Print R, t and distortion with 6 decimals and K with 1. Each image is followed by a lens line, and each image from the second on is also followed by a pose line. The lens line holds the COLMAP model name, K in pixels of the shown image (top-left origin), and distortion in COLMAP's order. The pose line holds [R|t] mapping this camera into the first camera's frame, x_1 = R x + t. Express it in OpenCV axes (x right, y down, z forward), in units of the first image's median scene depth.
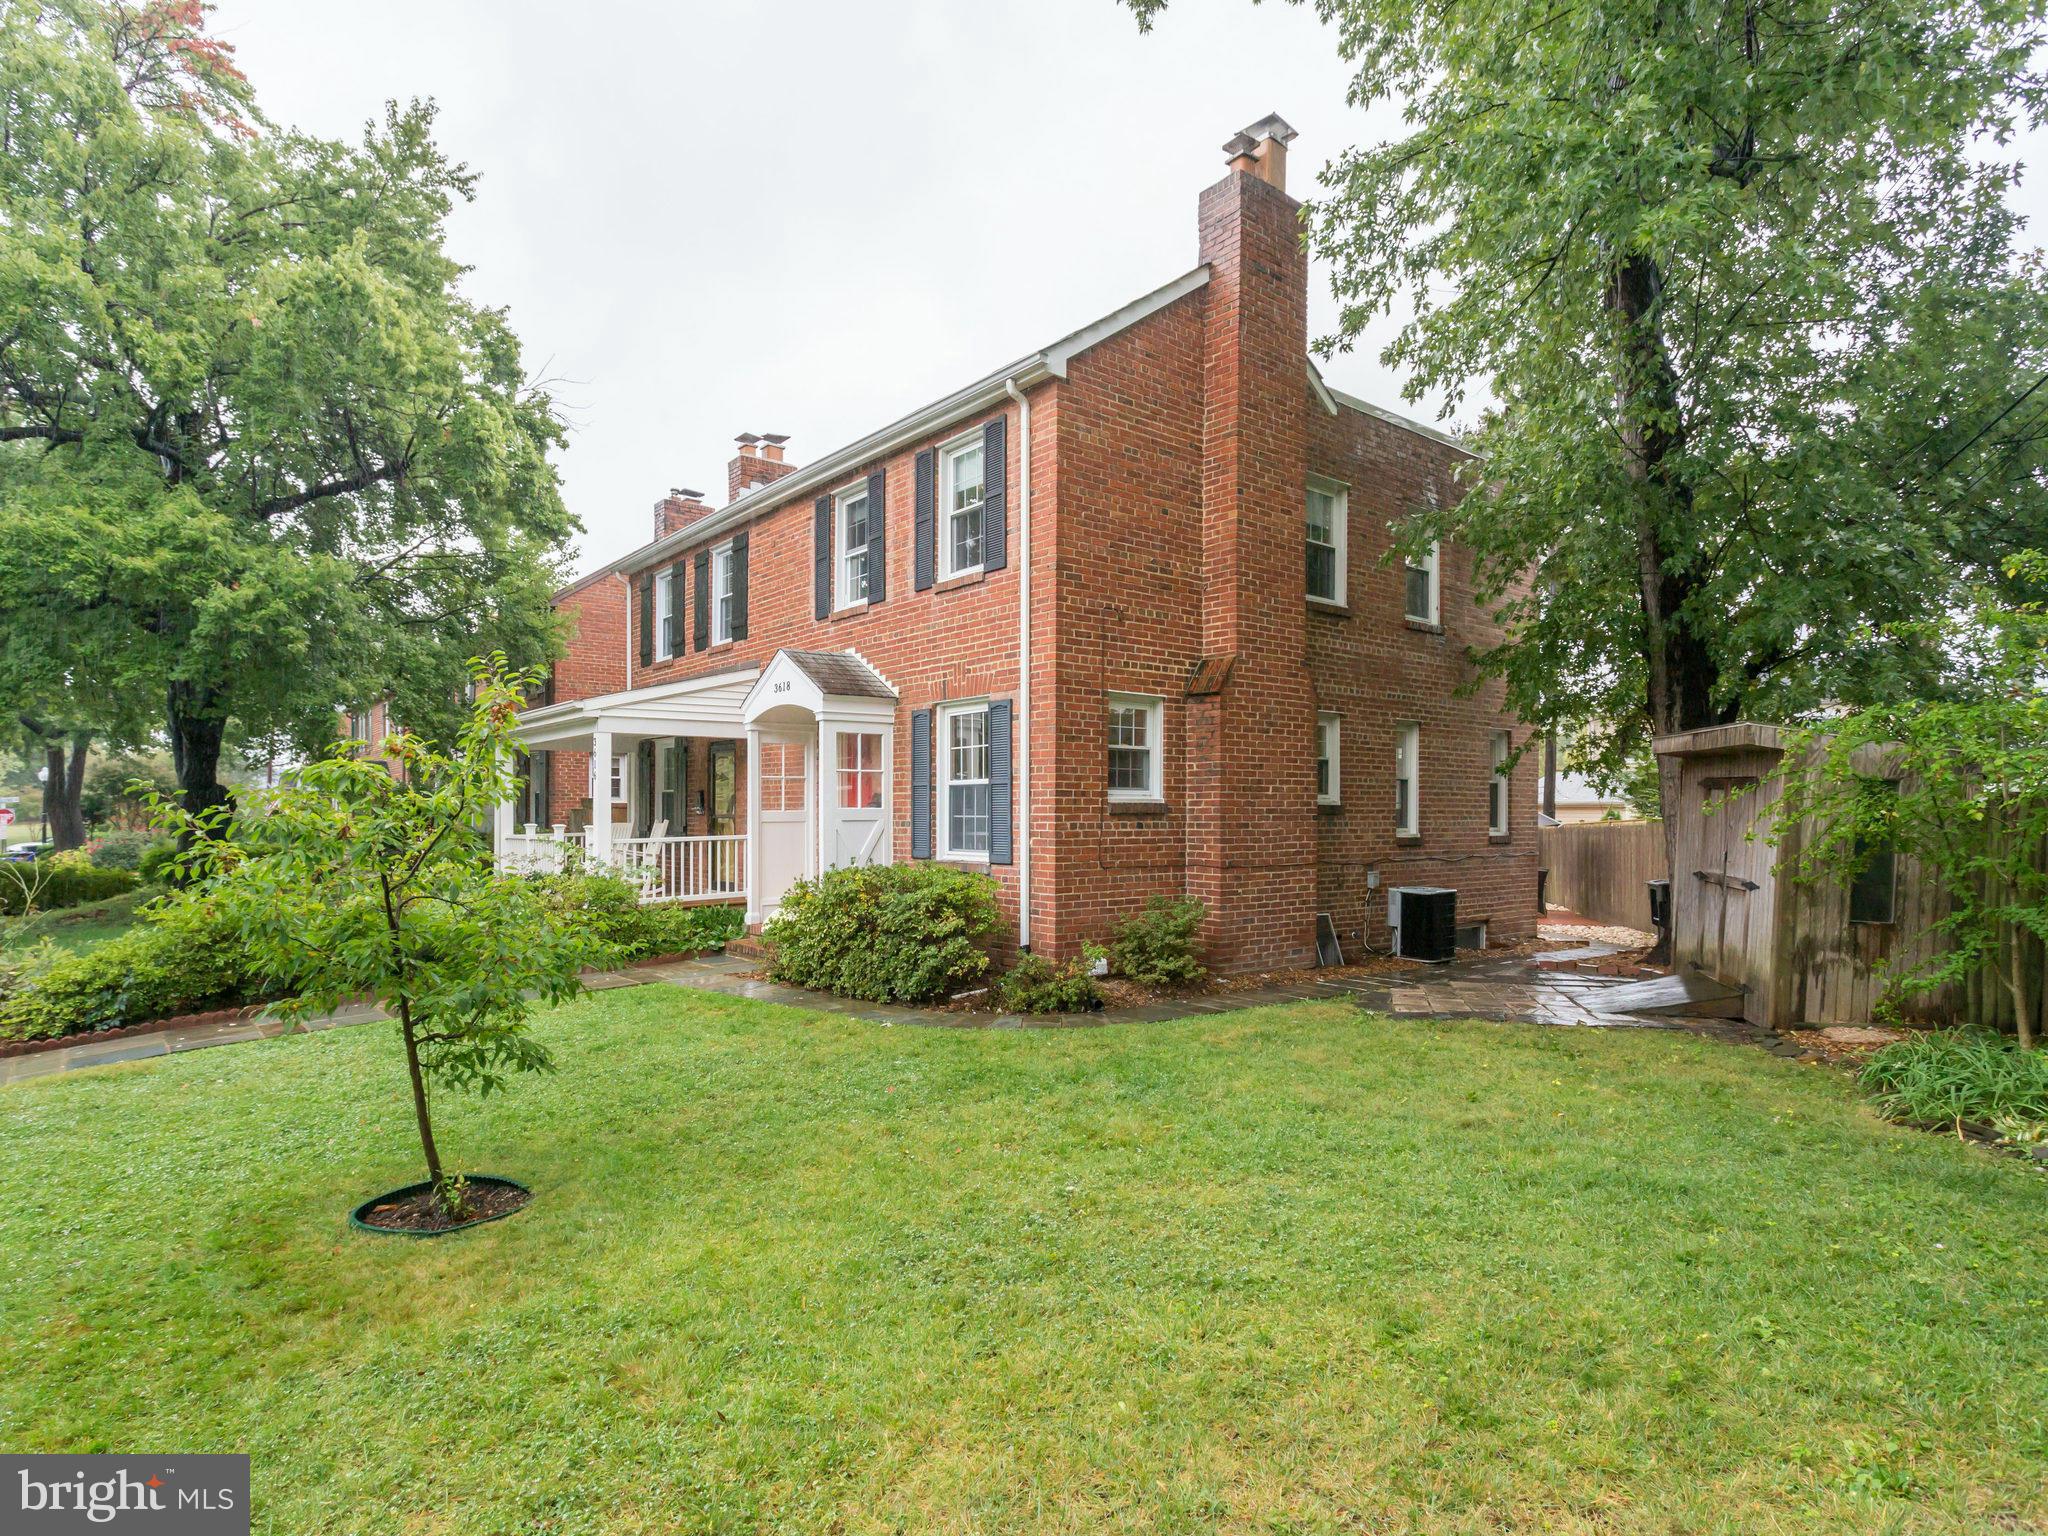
lens RADIAL K [[1095.7, 0, 1015.4], [0, 1095.7, 775.3], [0, 0, 1]] dist [-0.012230, 0.006655]
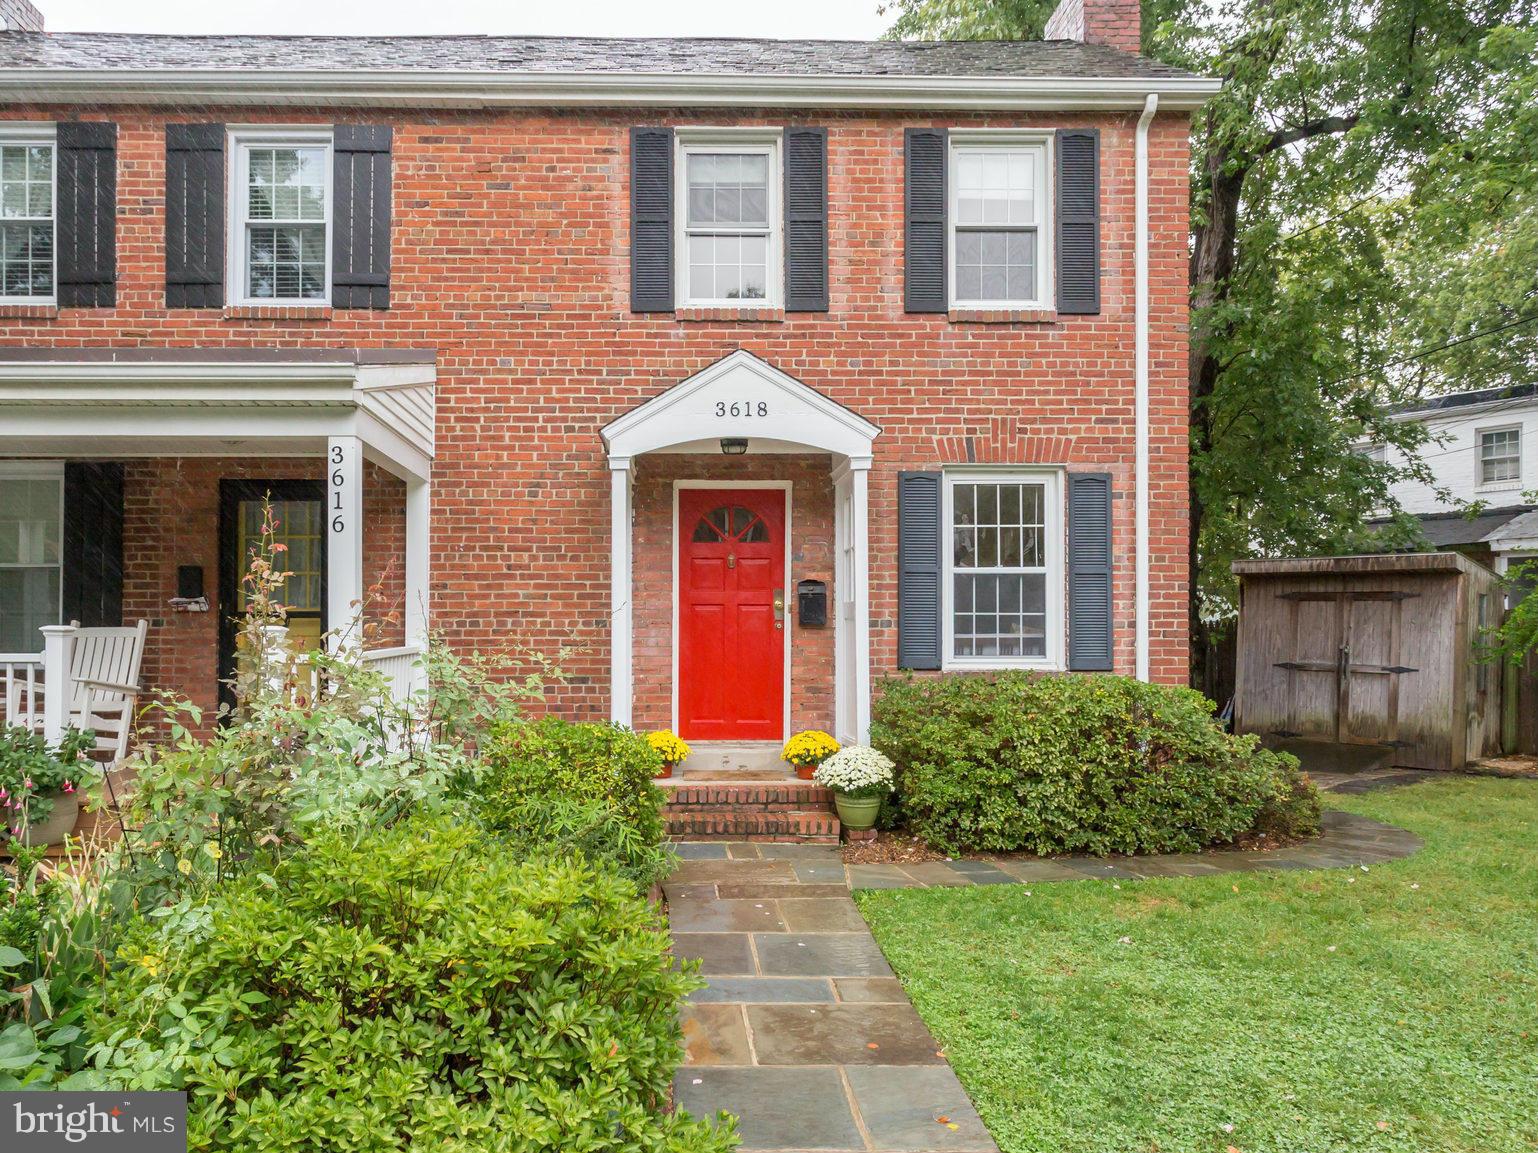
lens RADIAL K [[822.9, 0, 768.8], [0, 822.9, 591.5], [0, 0, 1]] dist [-0.012230, 0.006655]
pose [[0.630594, 0.016794, 0.775931, -0.564330], [-0.030794, 0.999520, 0.003393, 0.023163], [-0.775502, -0.026034, 0.630809, 0.692126]]
